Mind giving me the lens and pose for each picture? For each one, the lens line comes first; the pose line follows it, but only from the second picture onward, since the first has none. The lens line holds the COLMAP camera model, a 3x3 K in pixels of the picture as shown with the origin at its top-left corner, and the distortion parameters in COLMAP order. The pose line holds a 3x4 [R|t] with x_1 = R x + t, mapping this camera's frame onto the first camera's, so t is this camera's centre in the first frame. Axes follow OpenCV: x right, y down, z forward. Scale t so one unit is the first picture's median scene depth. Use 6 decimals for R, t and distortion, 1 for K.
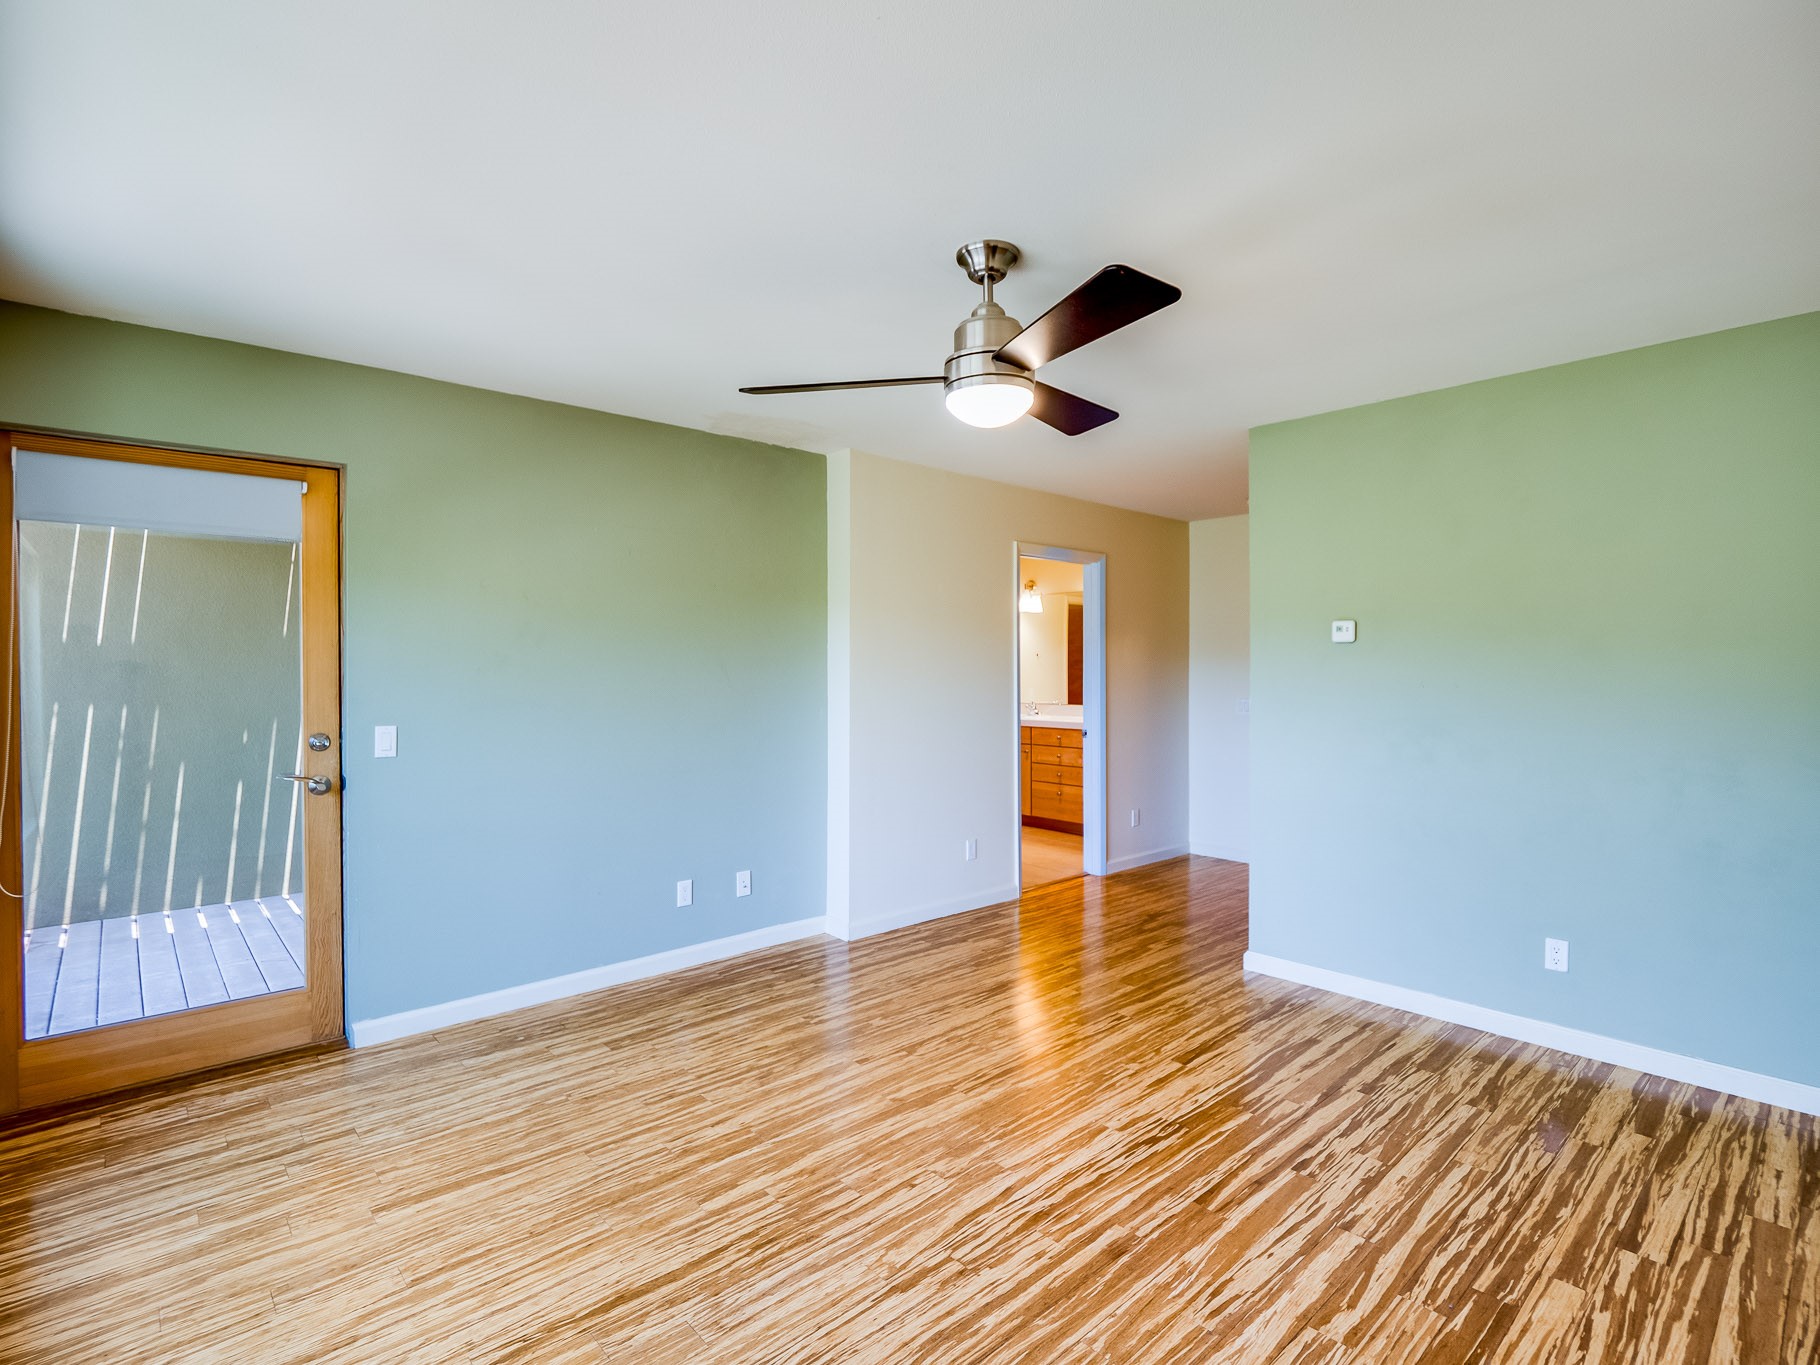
lens RADIAL K [[897.4, 0, 905.0], [0, 897.4, 675.6], [0, 0, 1]] dist [-0.010932, -0.000320]
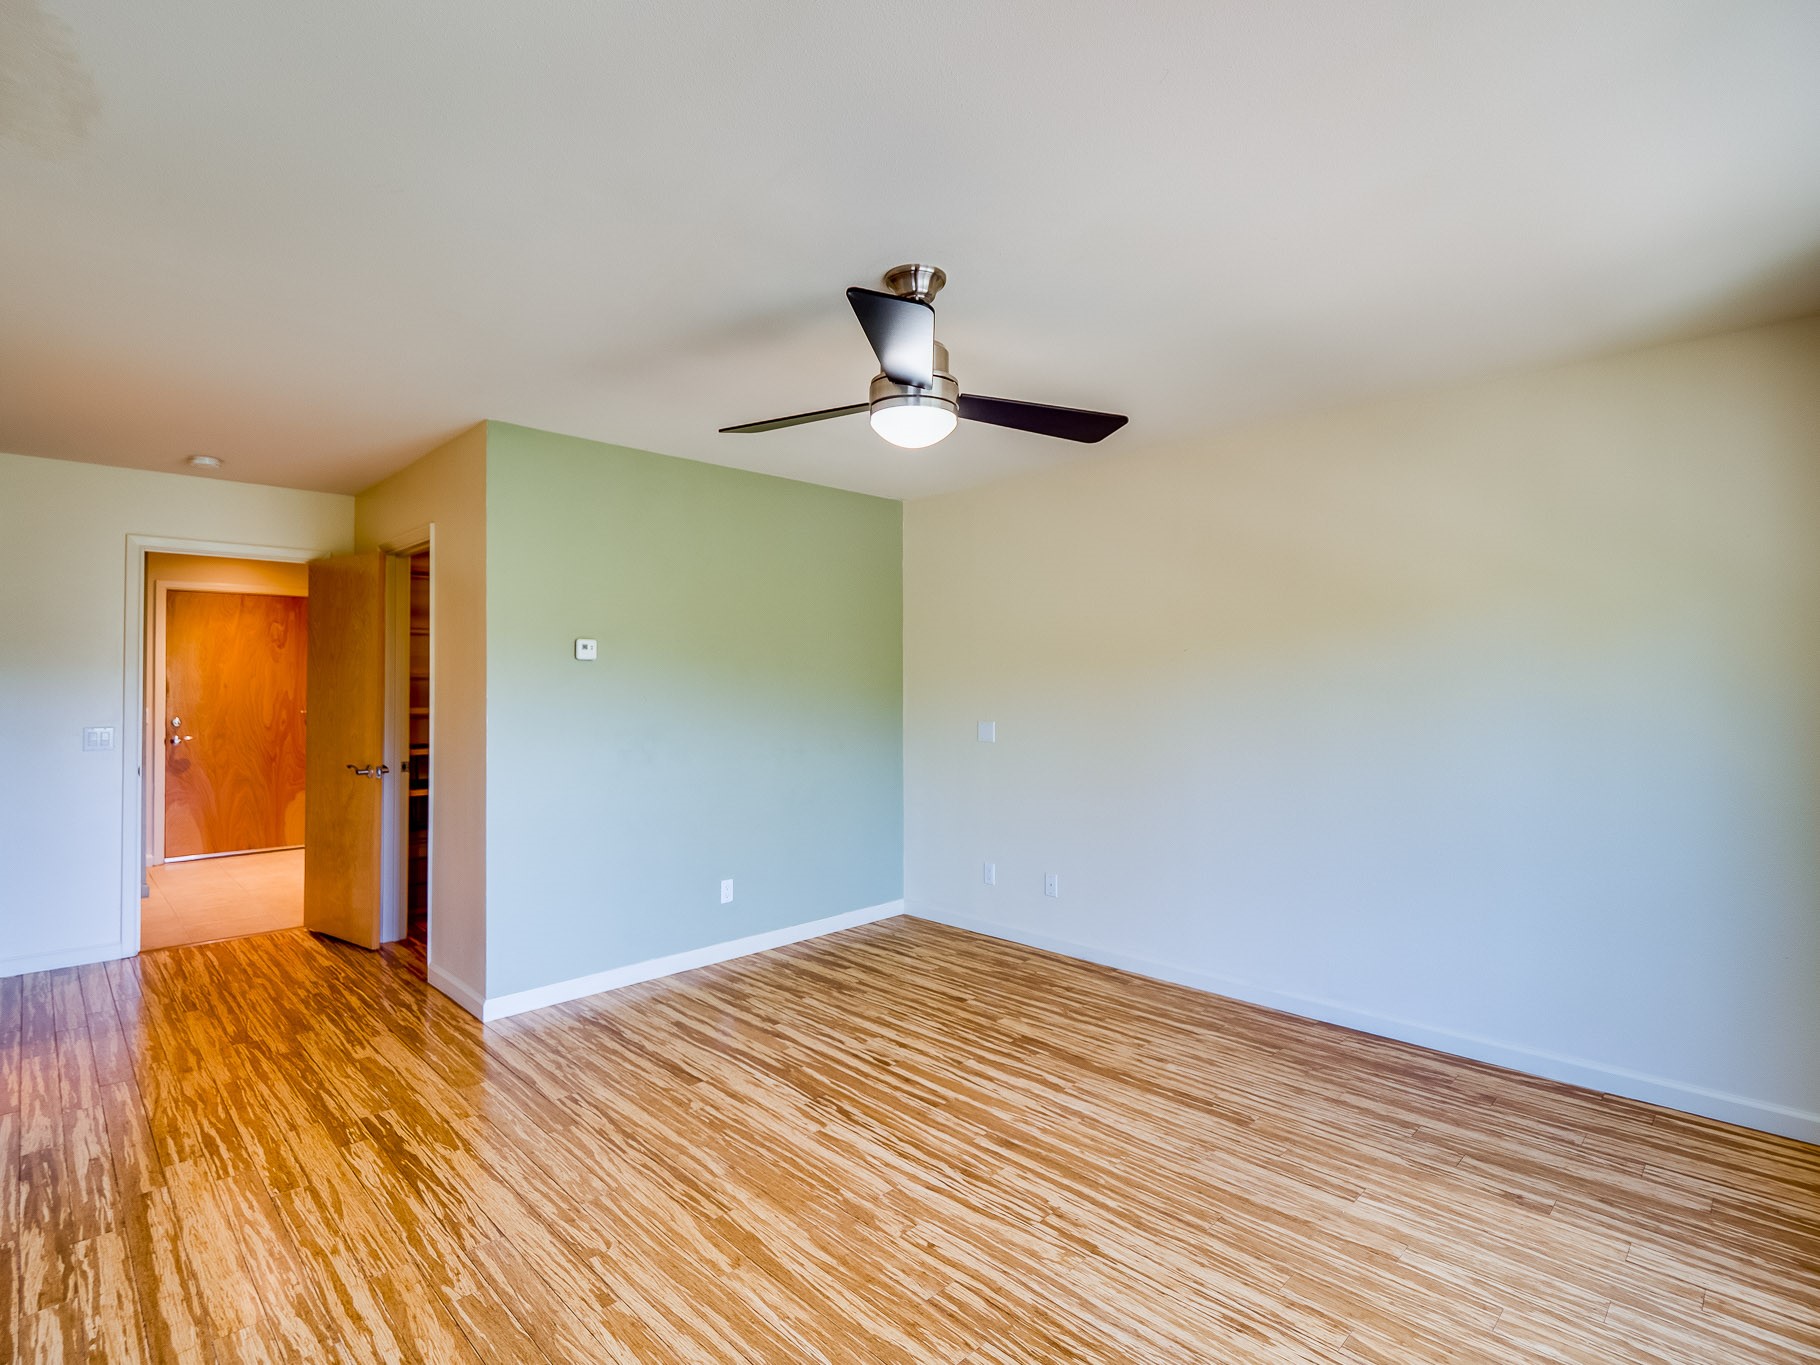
lens RADIAL K [[897.4, 0, 905.0], [0, 897.4, 675.6], [0, 0, 1]] dist [-0.010932, -0.000320]
pose [[-0.048120, 0.006447, 0.998821, -0.849646], [0.008757, 0.999943, -0.006032, -0.015235], [-0.998803, 0.008456, -0.048174, 0.983940]]
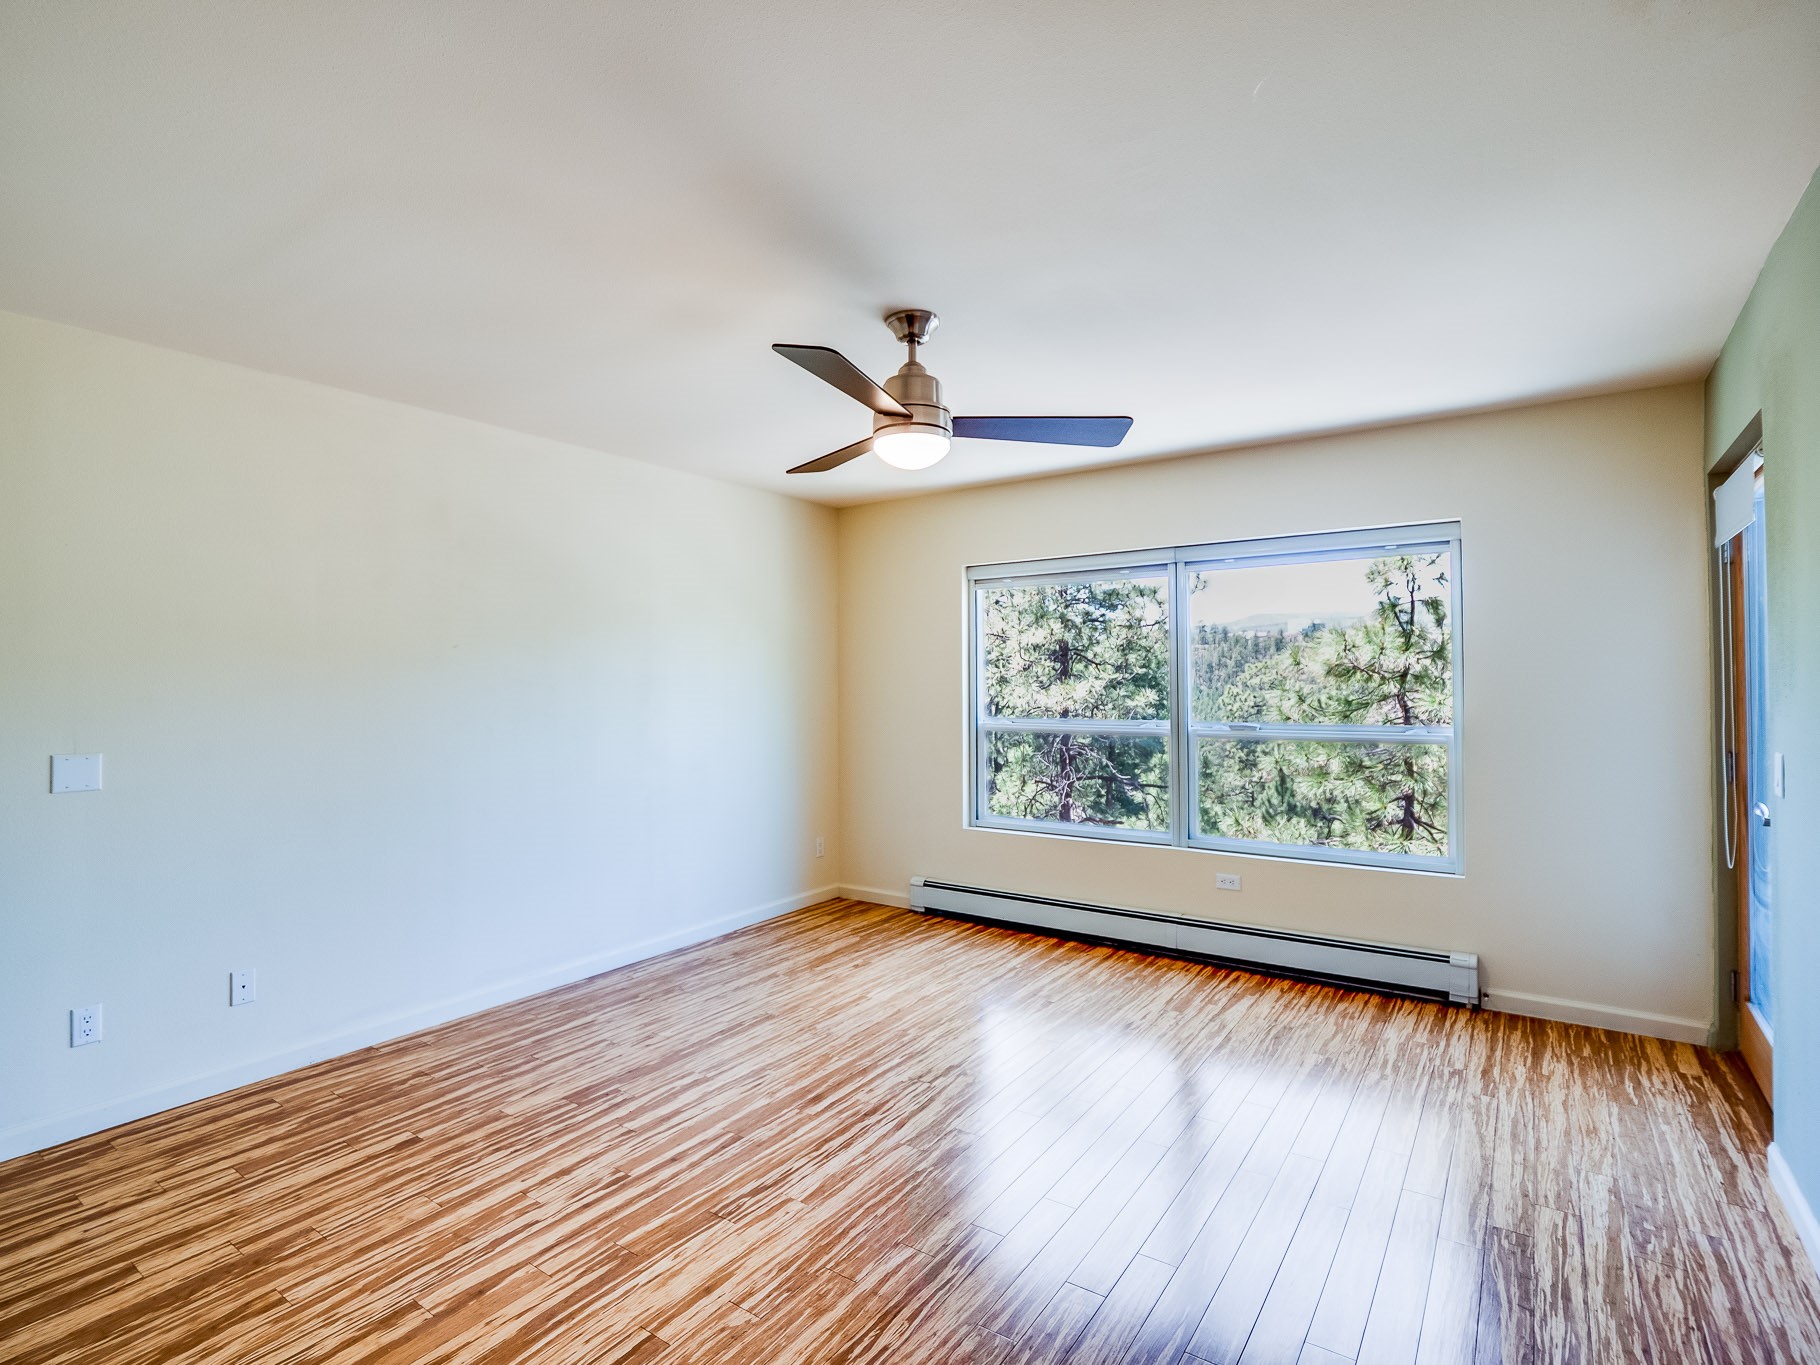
lens RADIAL K [[897.4, 0, 905.0], [0, 897.4, 675.6], [0, 0, 1]] dist [-0.010932, -0.000320]
pose [[-0.975506, 0.005937, -0.219894, 0.331407], [0.005200, 0.999979, 0.003931, -0.017643], [0.219912, 0.002692, -0.975516, 1.958180]]
